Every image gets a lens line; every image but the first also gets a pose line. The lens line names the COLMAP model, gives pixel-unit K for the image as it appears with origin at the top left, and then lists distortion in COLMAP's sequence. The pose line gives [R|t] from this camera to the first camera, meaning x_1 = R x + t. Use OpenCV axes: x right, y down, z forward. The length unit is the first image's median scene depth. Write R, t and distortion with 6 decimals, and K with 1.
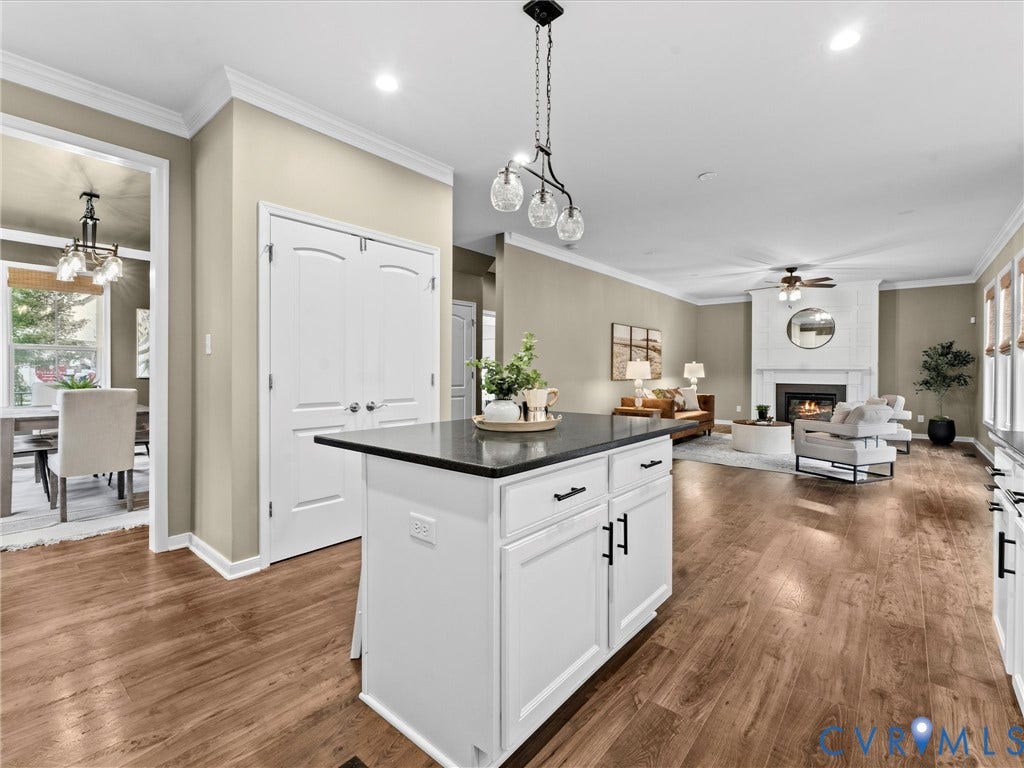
lens RADIAL K [[469.4, 0, 505.8], [0, 469.4, 366.2], [0, 0, 1]] dist [0.000609, -0.000001]
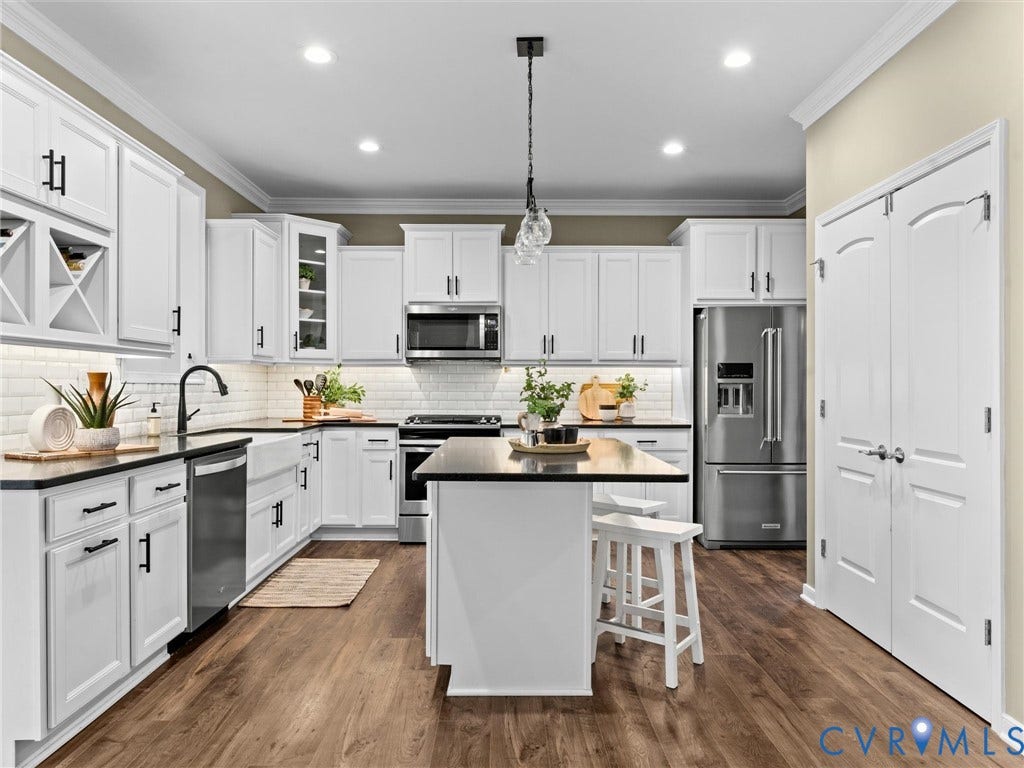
lens RADIAL K [[667.5, 0, 510.8], [0, 667.5, 385.8], [0, 0, 1]] dist [0.000352, 0.000651]
pose [[-0.755403, -0.006172, -0.655231, 0.646313], [-0.000386, 0.999960, -0.008974, 0.000620], [0.655260, -0.006526, -0.755375, 1.259711]]
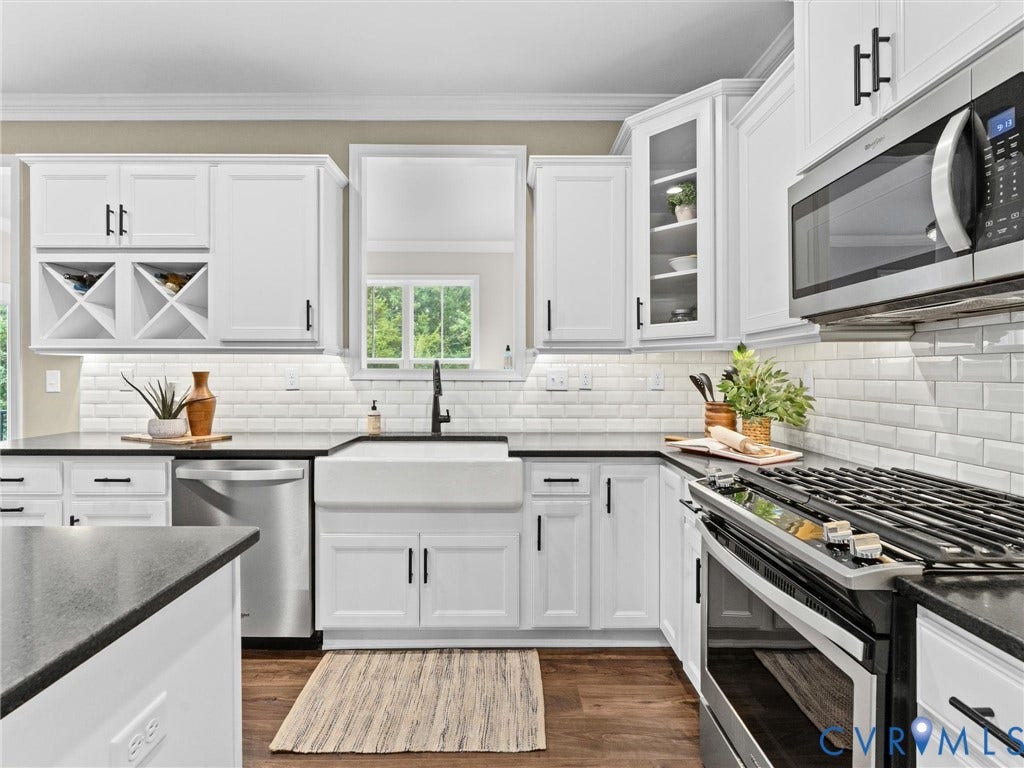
lens RADIAL K [[514.0, 0, 509.2], [0, 514.0, 377.6], [0, 0, 1]] dist [-0.002015, -0.000855]
pose [[-0.652955, -0.009793, 0.757333, -0.362341], [-0.011455, 0.999930, 0.003055, -0.022095], [-0.757310, -0.006680, -0.653021, 0.448989]]
